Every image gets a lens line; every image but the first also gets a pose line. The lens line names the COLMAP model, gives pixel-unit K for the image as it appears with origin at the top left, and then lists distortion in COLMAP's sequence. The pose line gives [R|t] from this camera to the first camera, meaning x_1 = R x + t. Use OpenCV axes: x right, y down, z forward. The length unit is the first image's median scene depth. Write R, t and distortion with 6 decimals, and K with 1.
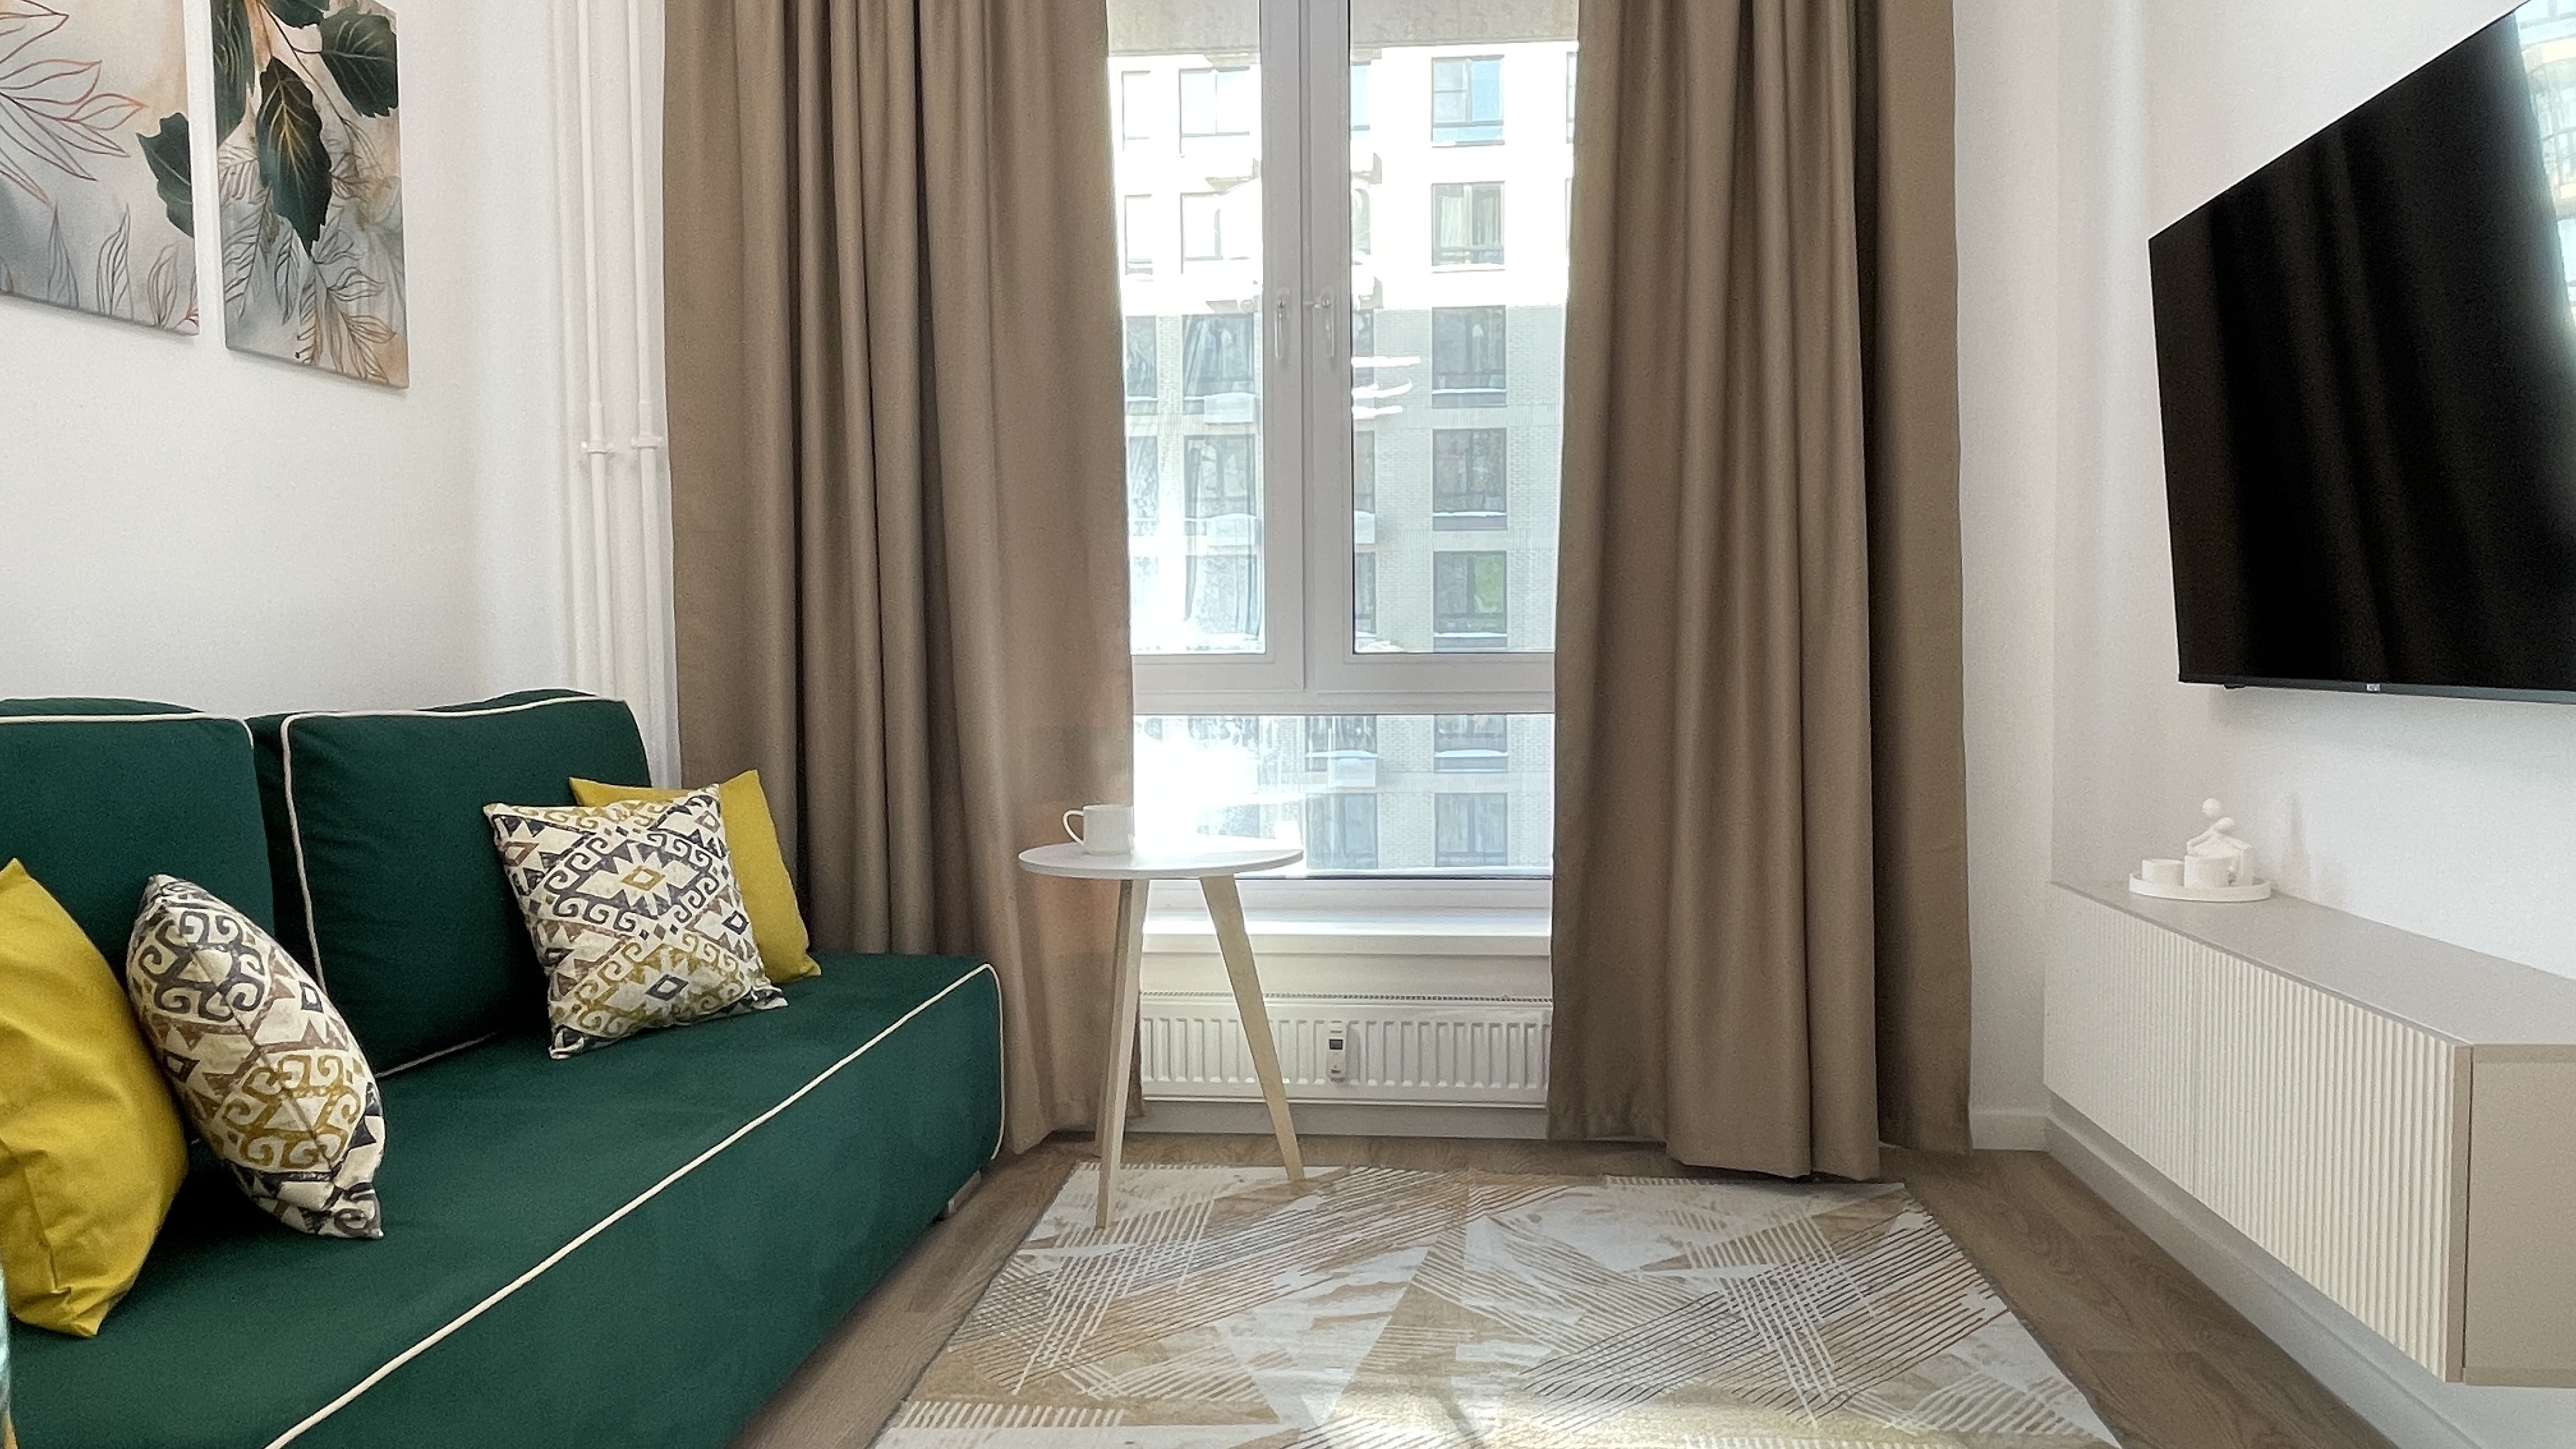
lens RADIAL K [[1681.7, 0, 1284.6], [0, 1681.7, 736.6], [0, 0, 1]] dist [0.031928, -0.050476]
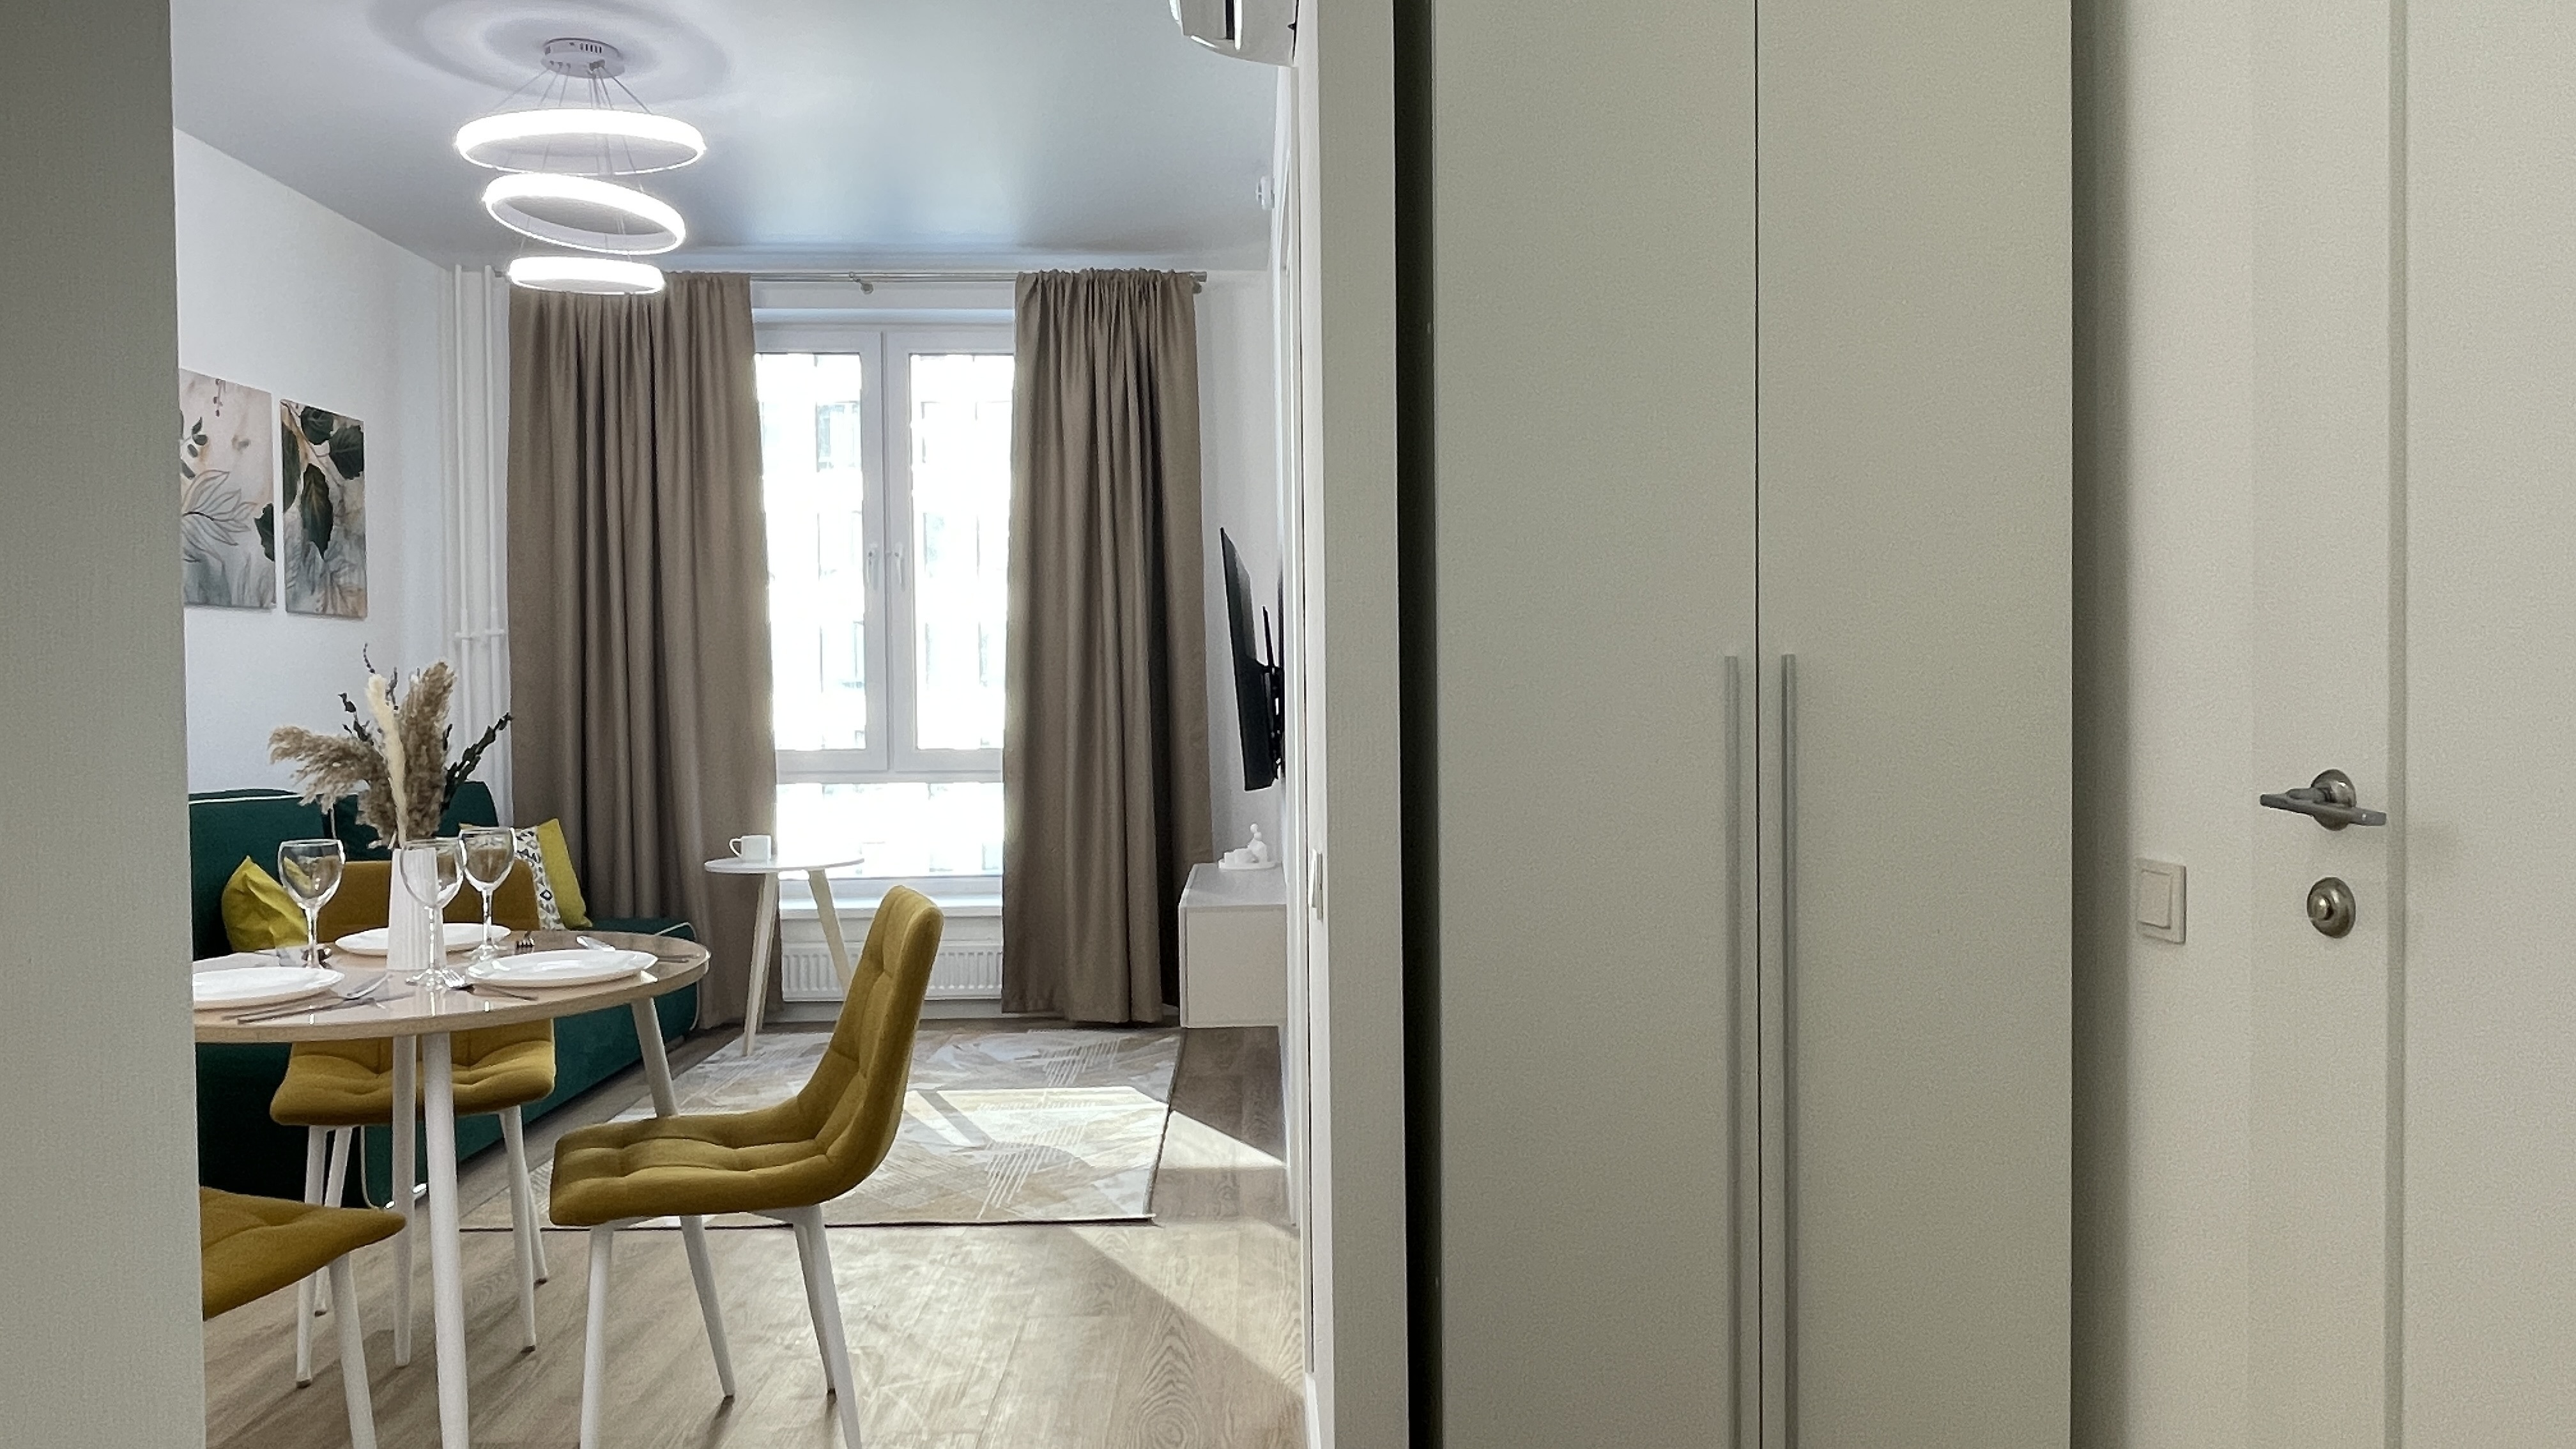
lens RADIAL K [[1617.7, 0, 1288.0], [0, 1617.7, 724.5], [0, 0, 1]] dist [0.032054, -0.050944]
pose [[0.993090, -0.002114, 0.117339, 0.324860], [0.006327, 0.999348, -0.035544, -0.017135], [-0.117188, 0.036041, 0.992456, -1.031032]]
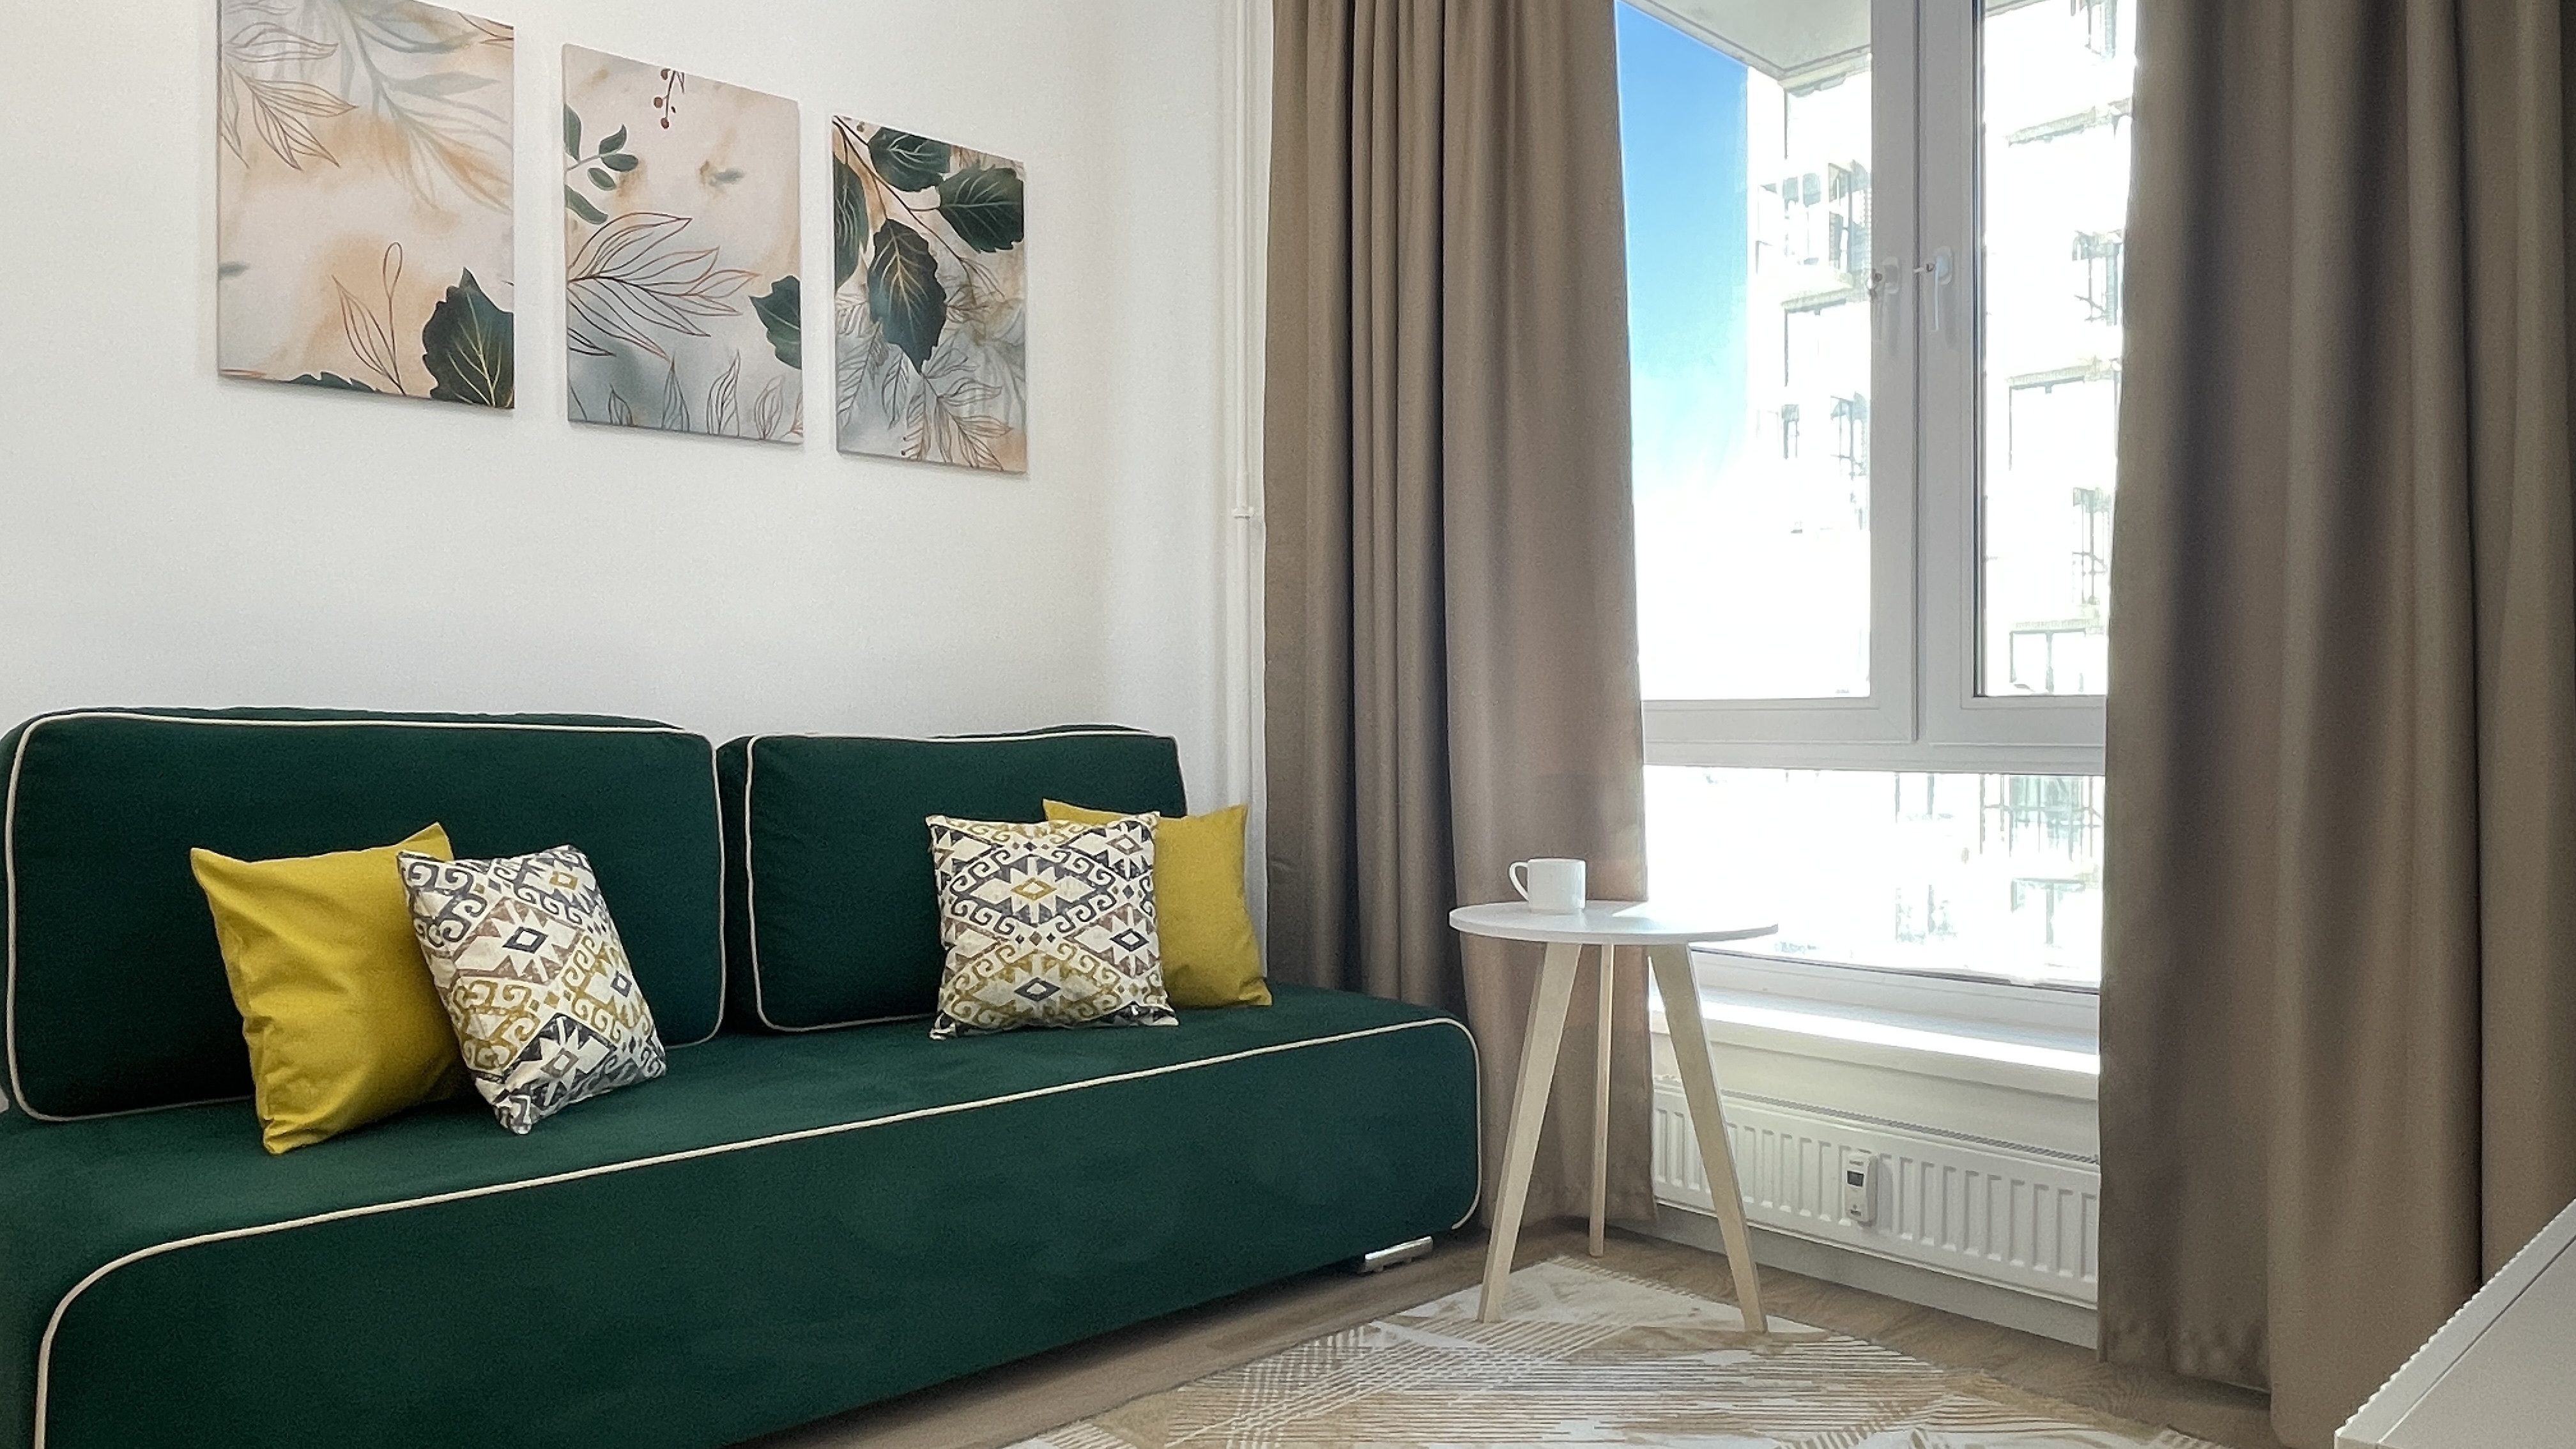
lens RADIAL K [[1681.7, 0, 1284.6], [0, 1681.7, 736.6], [0, 0, 1]] dist [0.031928, -0.050476]
pose [[0.749366, 0.011613, -0.662054, 0.461771], [-0.040314, 0.998792, -0.028110, 0.007817], [0.660927, 0.047755, 0.748929, 0.266080]]
